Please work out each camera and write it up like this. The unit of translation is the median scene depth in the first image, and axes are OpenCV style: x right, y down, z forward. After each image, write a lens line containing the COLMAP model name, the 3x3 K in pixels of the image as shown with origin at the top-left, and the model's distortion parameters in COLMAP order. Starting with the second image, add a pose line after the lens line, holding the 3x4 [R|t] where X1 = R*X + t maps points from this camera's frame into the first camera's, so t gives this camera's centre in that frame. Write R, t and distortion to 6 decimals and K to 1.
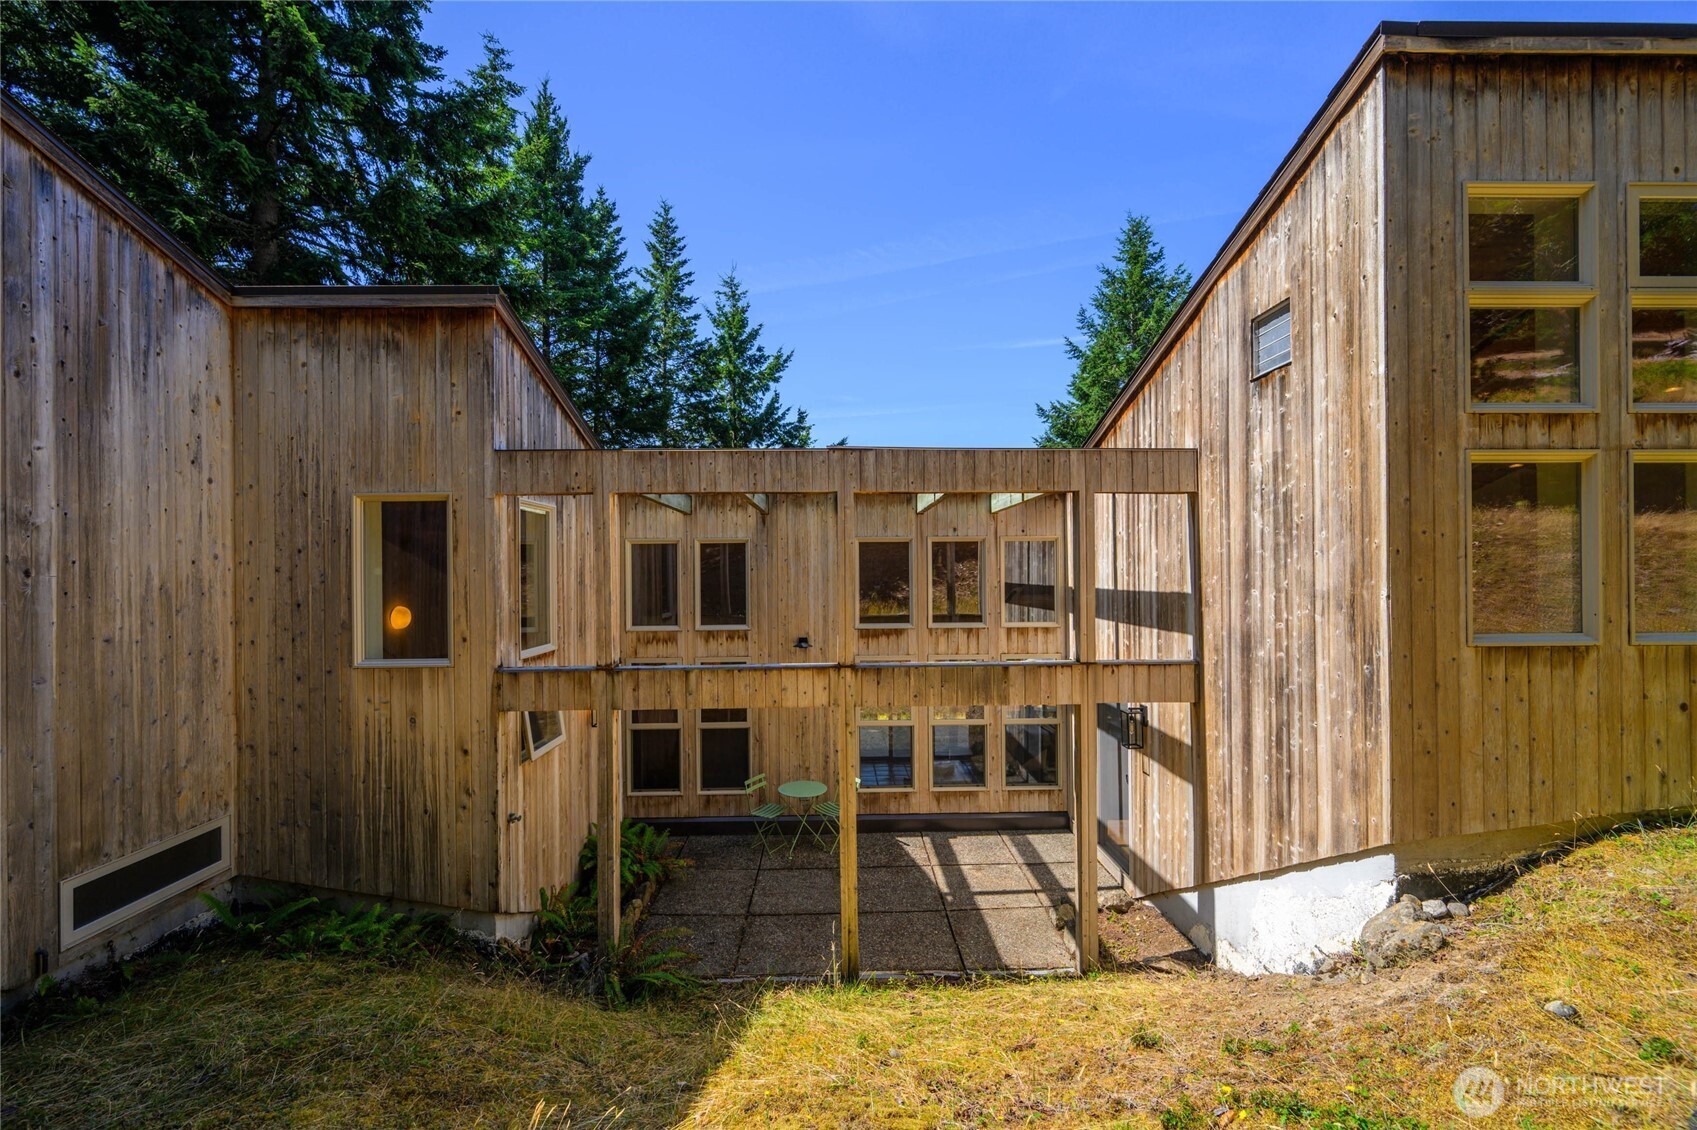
lens RADIAL K [[666.1, 0, 848.5], [0, 666.1, 565.0], [0, 0, 1]] dist [-0.001557, 0.000035]
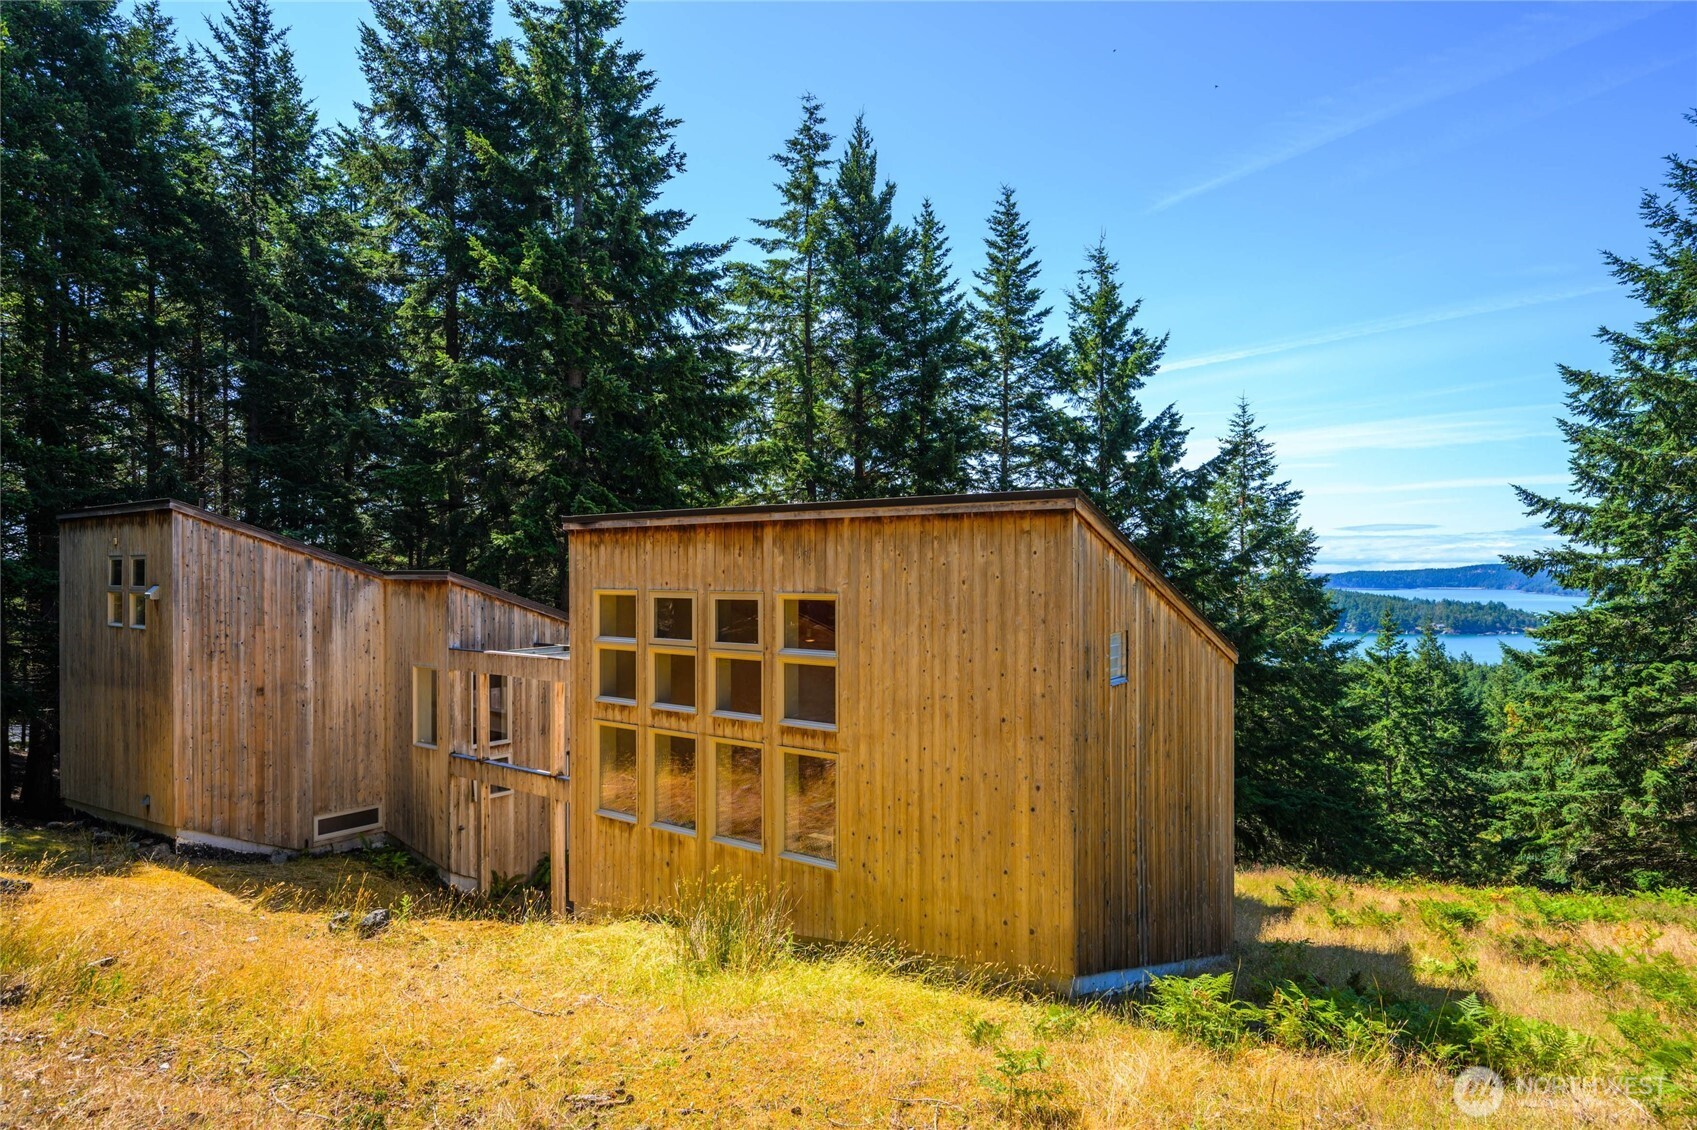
lens RADIAL K [[916.5, 0, 850.5], [0, 916.5, 574.1], [0, 0, 1]] dist [-0.003221, -0.000462]
pose [[0.799740, 0.008545, -0.600286, 0.365152], [-0.004421, 0.999955, 0.008344, -0.072645], [0.600330, -0.004019, 0.799742, -0.088493]]
